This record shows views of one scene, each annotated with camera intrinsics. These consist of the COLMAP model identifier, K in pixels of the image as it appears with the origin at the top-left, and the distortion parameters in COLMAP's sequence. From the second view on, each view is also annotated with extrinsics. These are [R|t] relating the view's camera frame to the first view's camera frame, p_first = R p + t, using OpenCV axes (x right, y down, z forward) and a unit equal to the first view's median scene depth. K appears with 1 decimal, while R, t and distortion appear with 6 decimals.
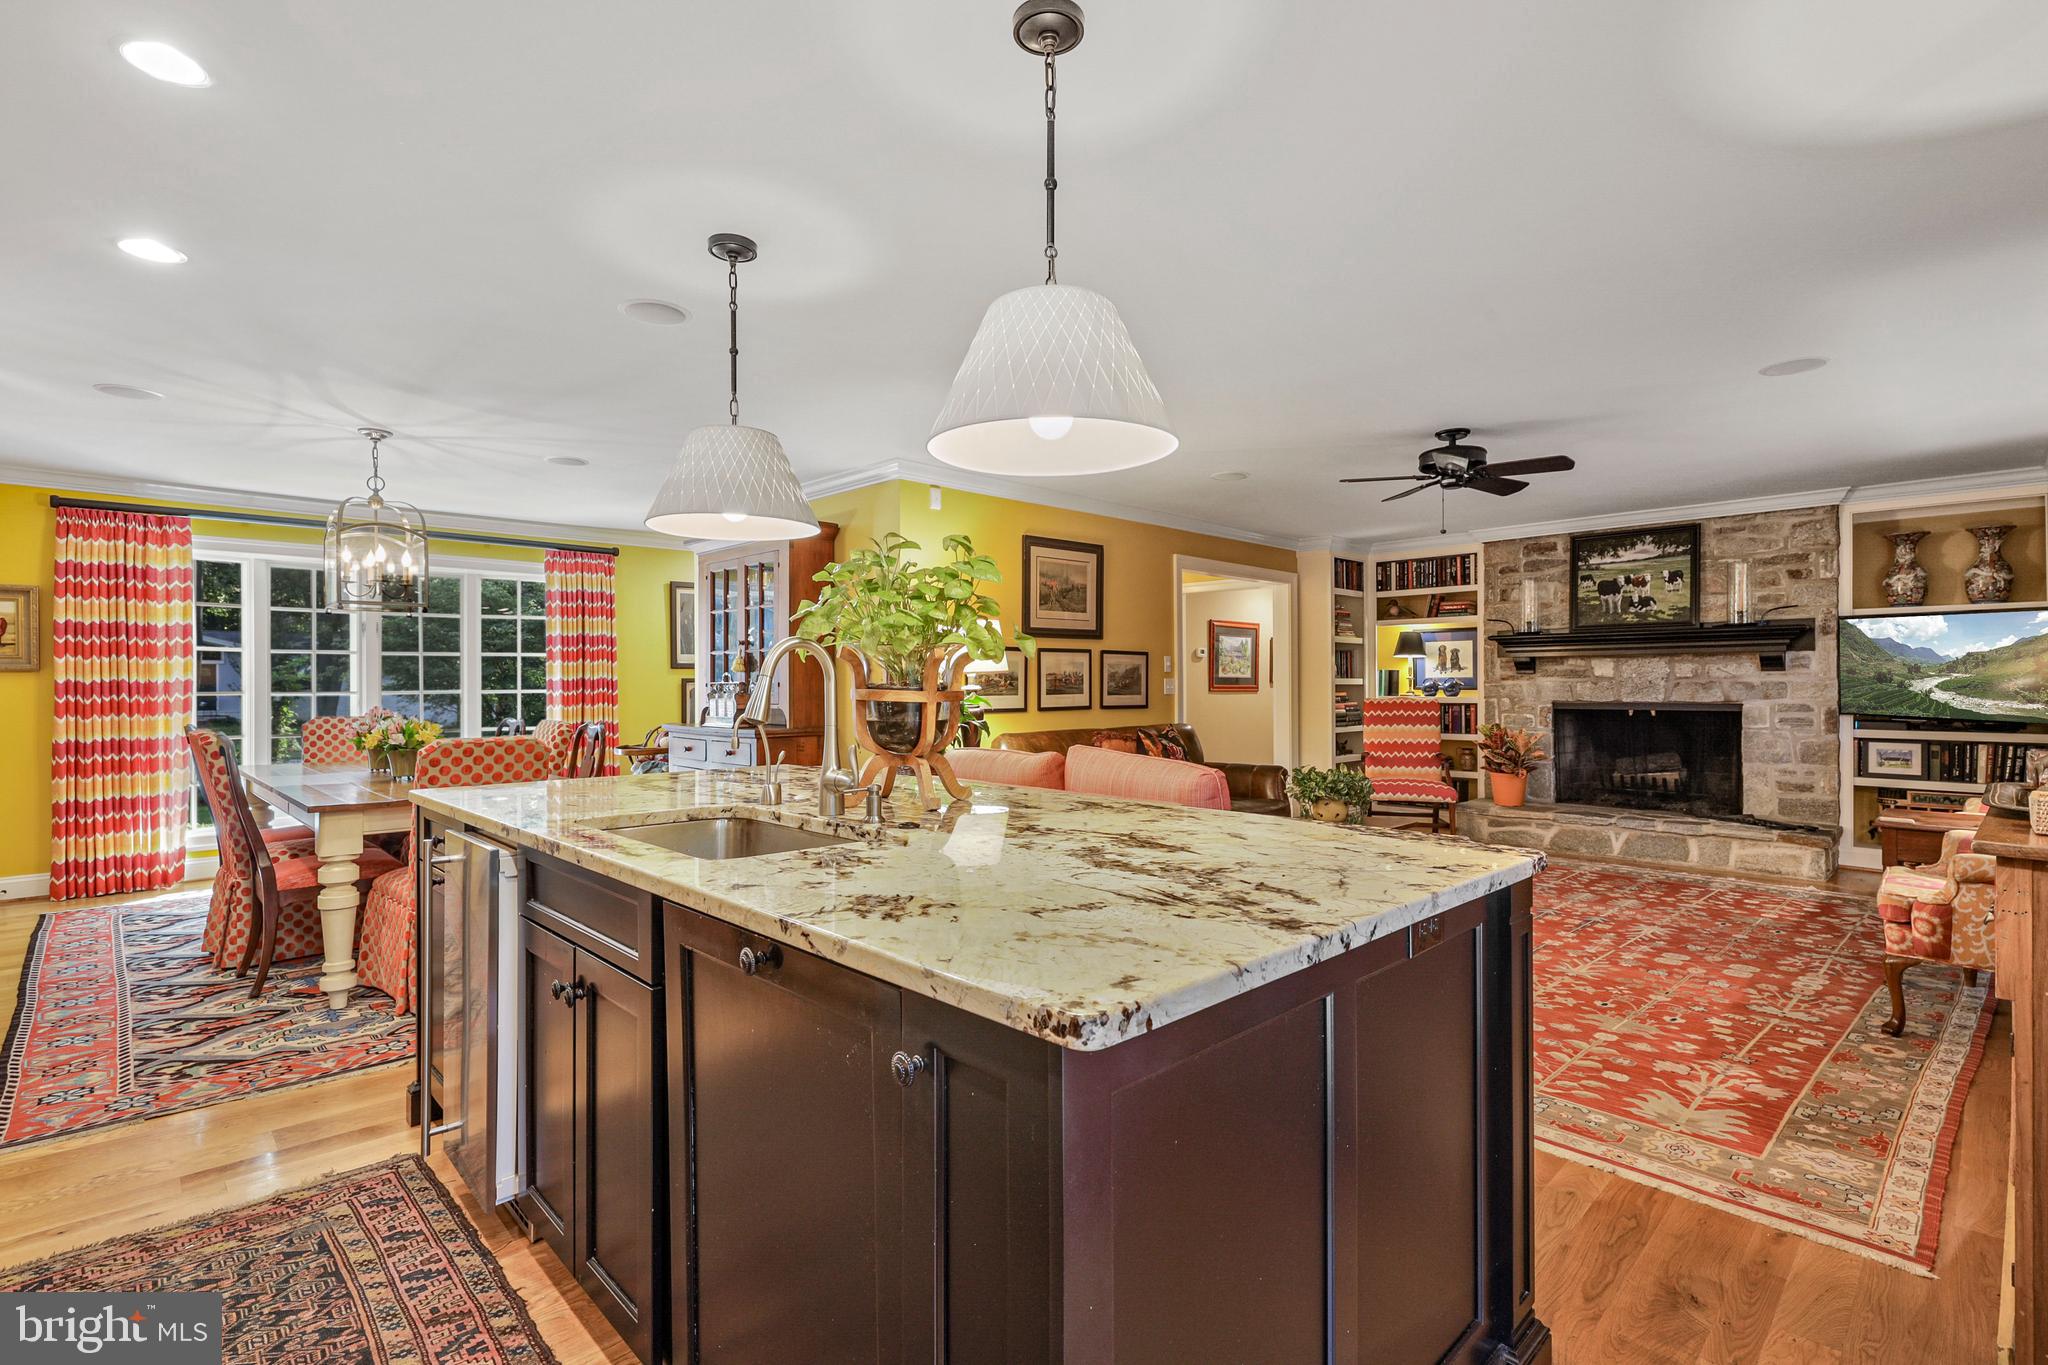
lens RADIAL K [[944.1, 0, 1036.6], [0, 944.1, 684.4], [0, 0, 1]] dist [0.005902, -0.003200]
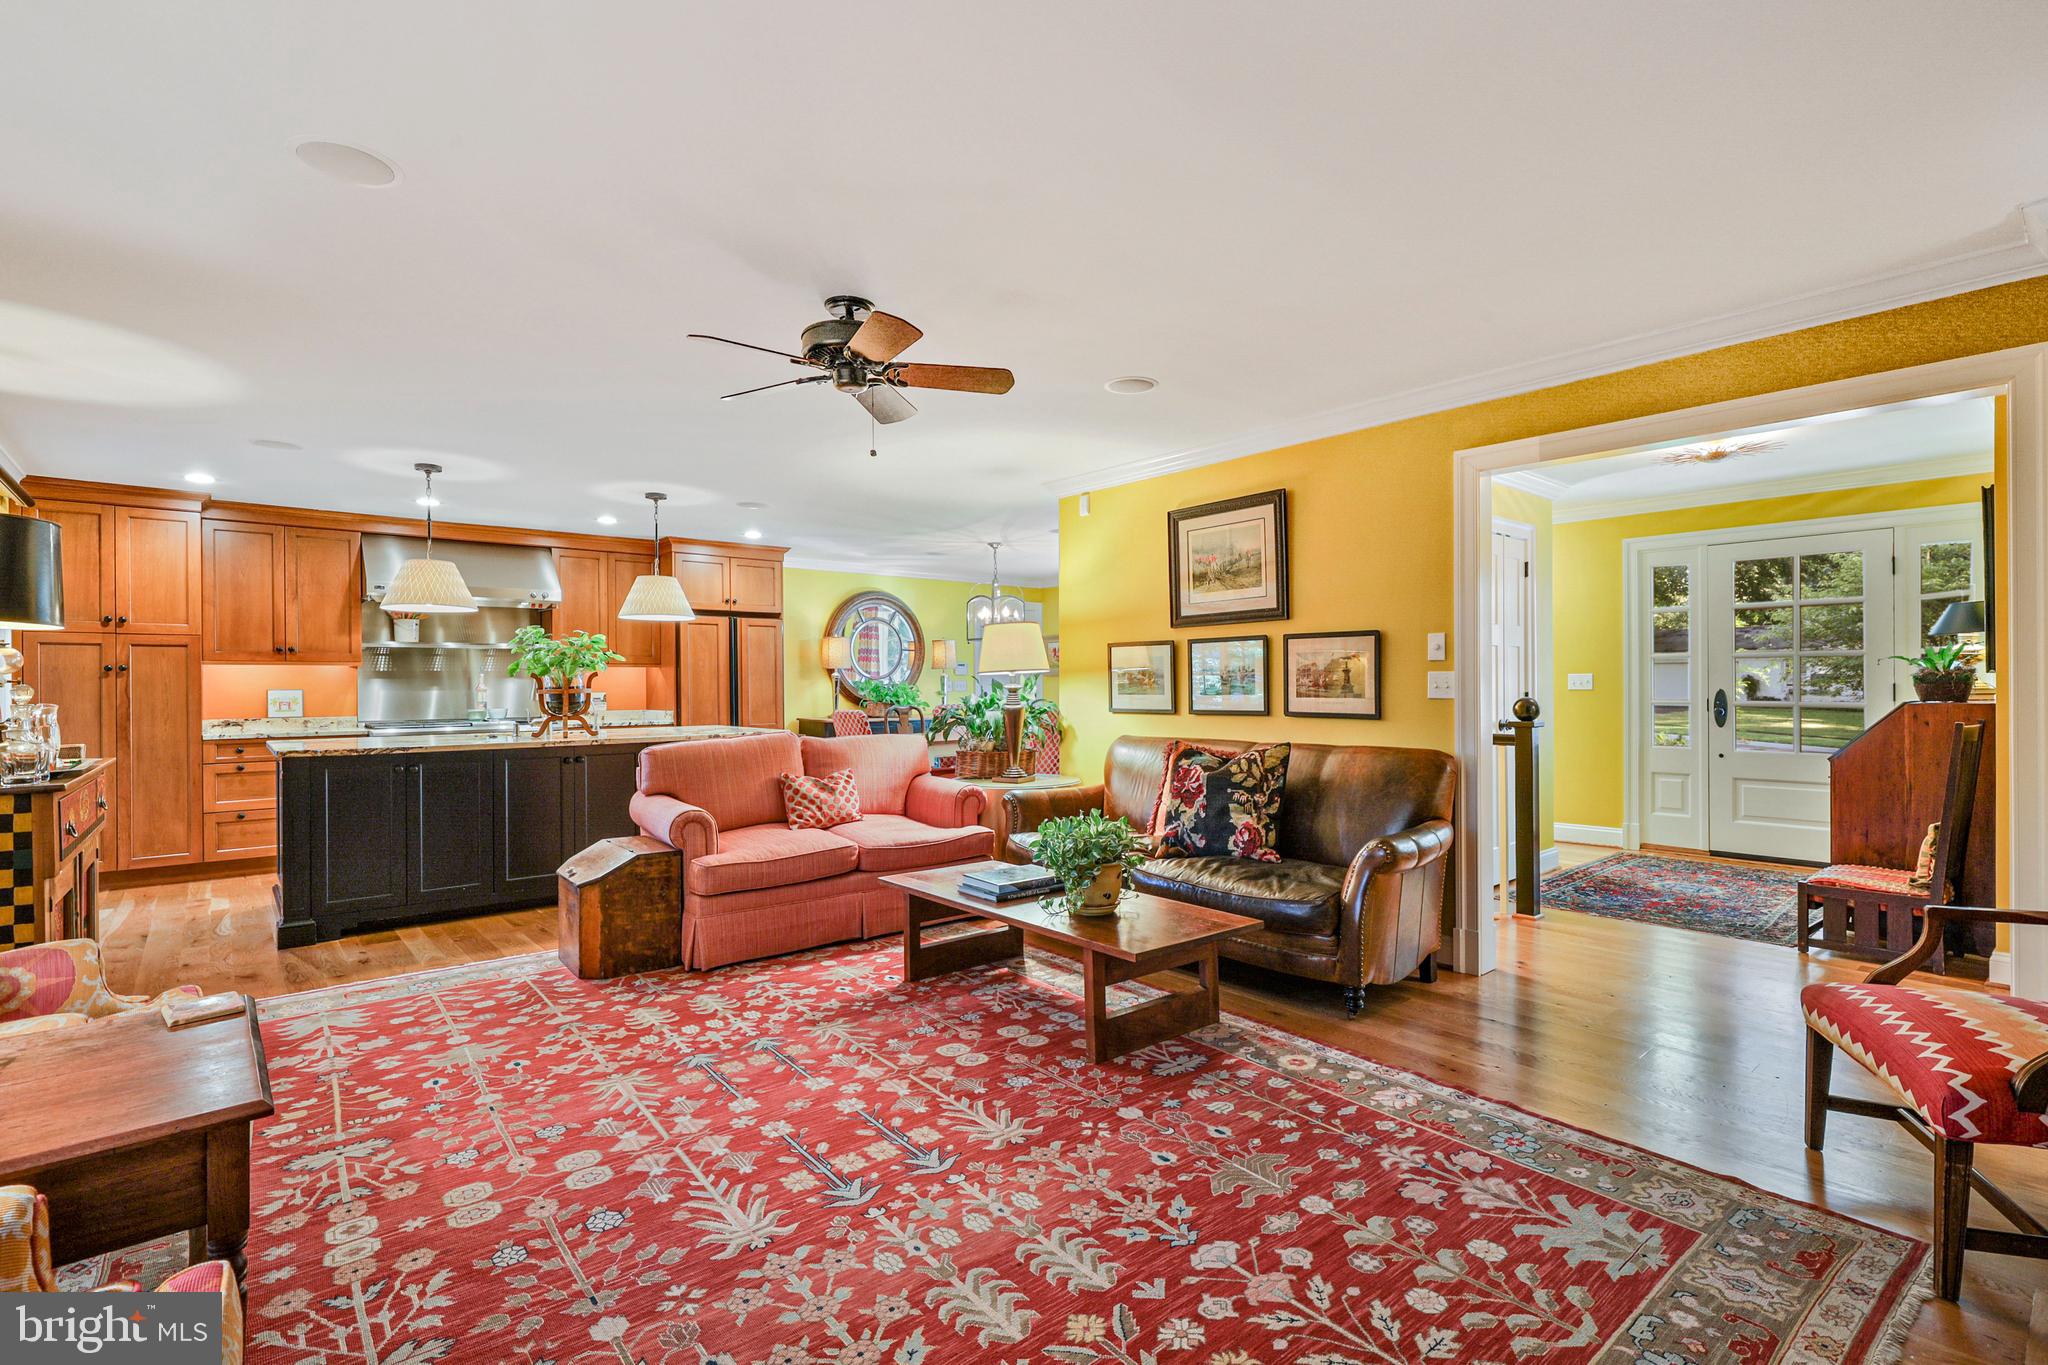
lens RADIAL K [[944.1, 0, 1028.8], [0, 944.1, 681.8], [0, 0, 1]] dist [0.005902, -0.003200]
pose [[-0.061497, 0.000296, -0.998107, 0.887673], [0.006207, 0.999981, -0.000086, -0.001219], [0.998088, -0.006201, -0.061498, 0.946003]]
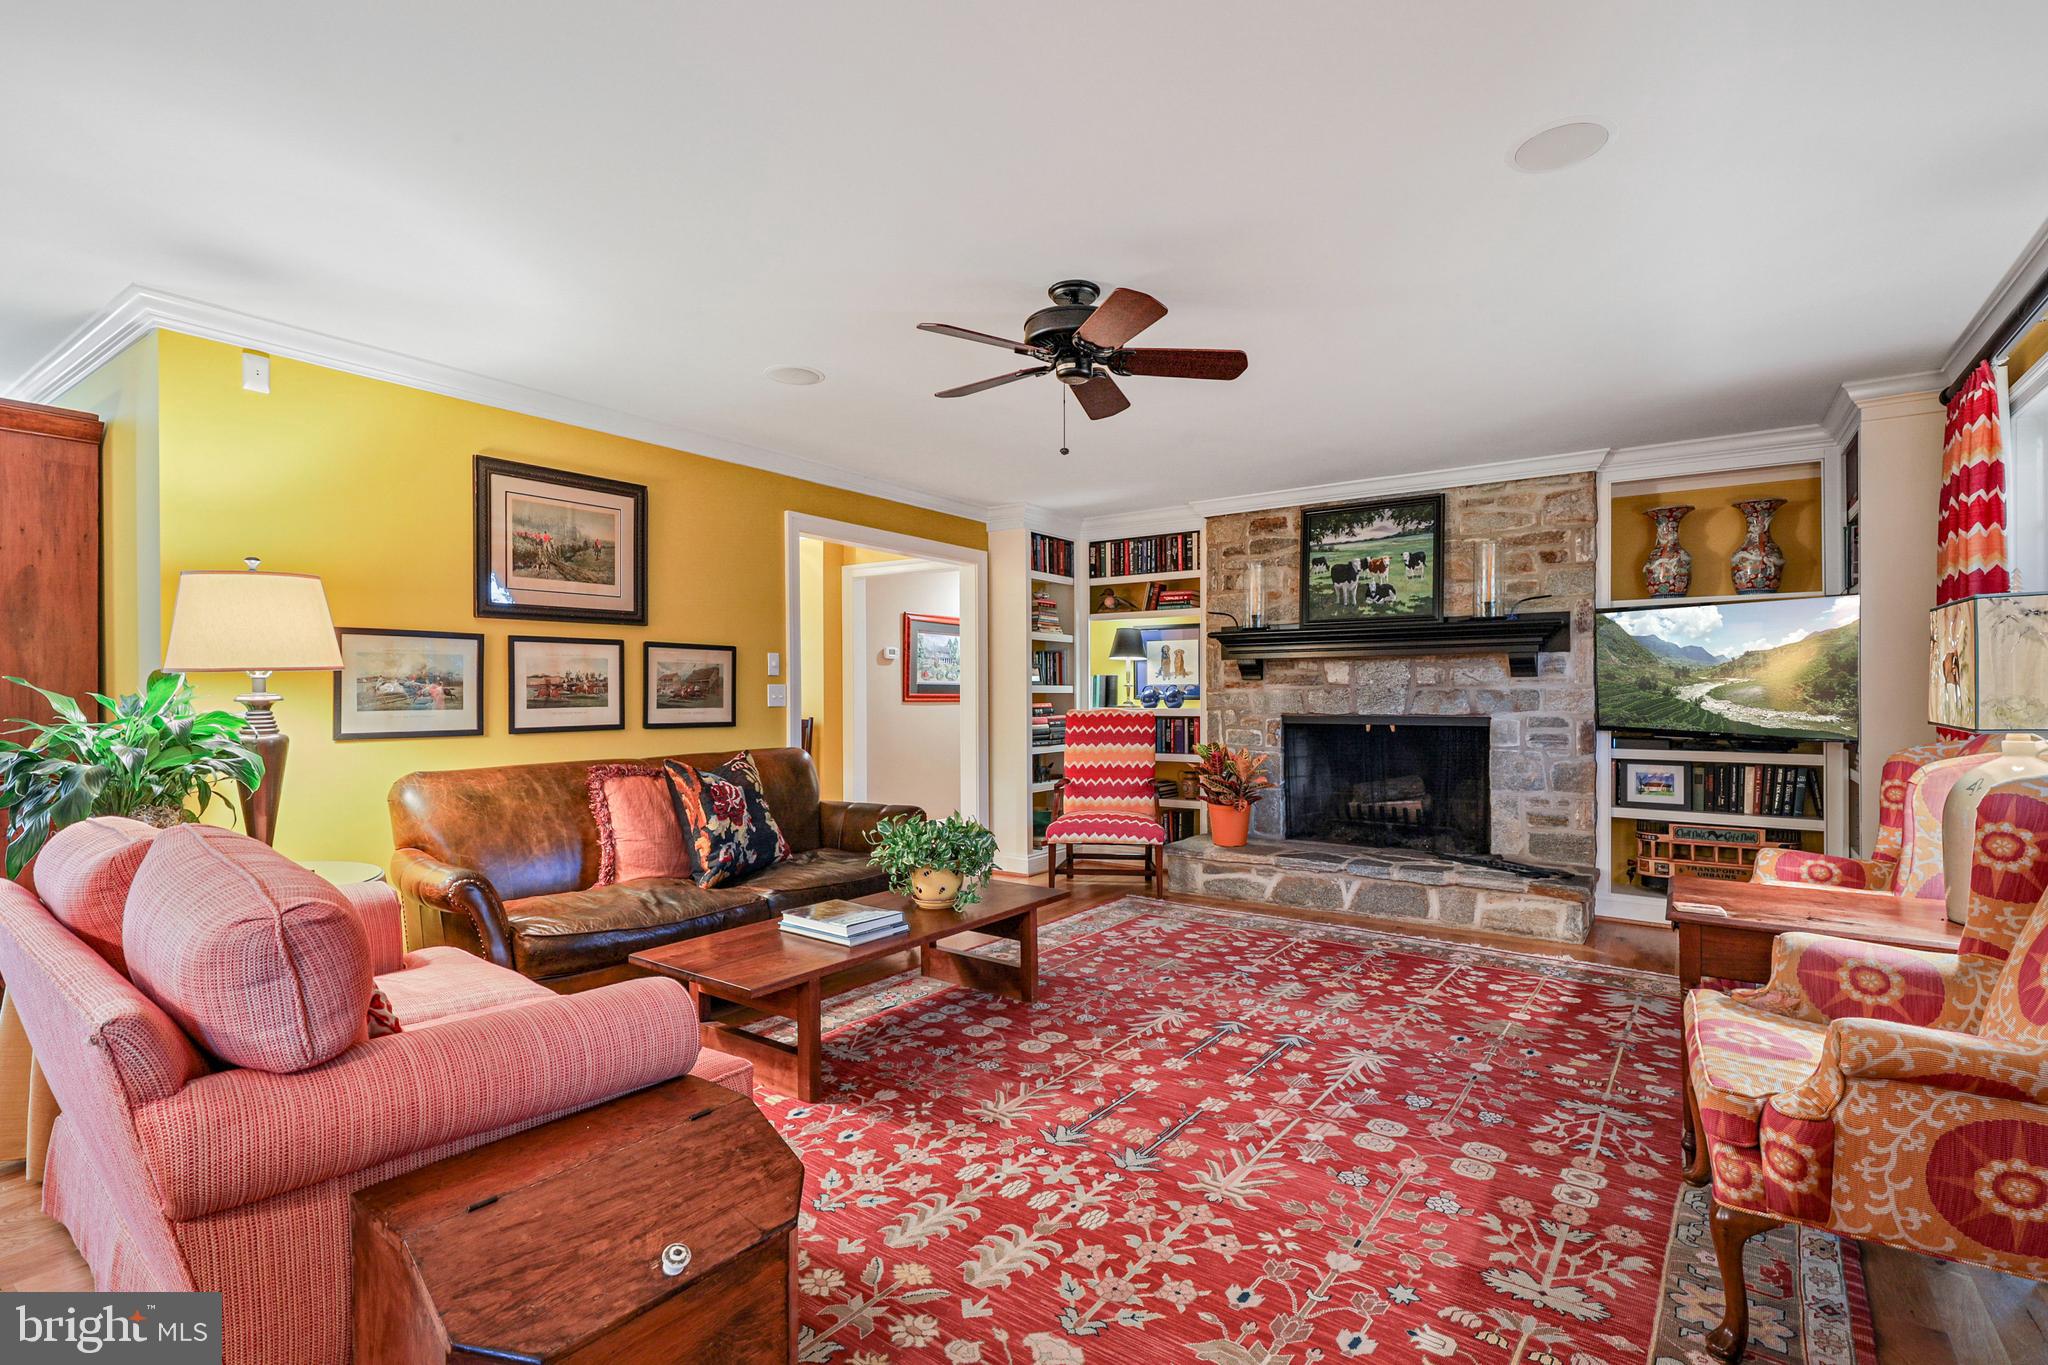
lens RADIAL K [[944.1, 0, 1040.2], [0, 944.1, 698.1], [0, 0, 1]] dist [0.005902, -0.003200]
pose [[0.981923, -0.000307, 0.189281, 0.243231], [-0.000651, 0.999987, 0.005001, 0.000513], [-0.189280, -0.005033, 0.981910, 0.315473]]
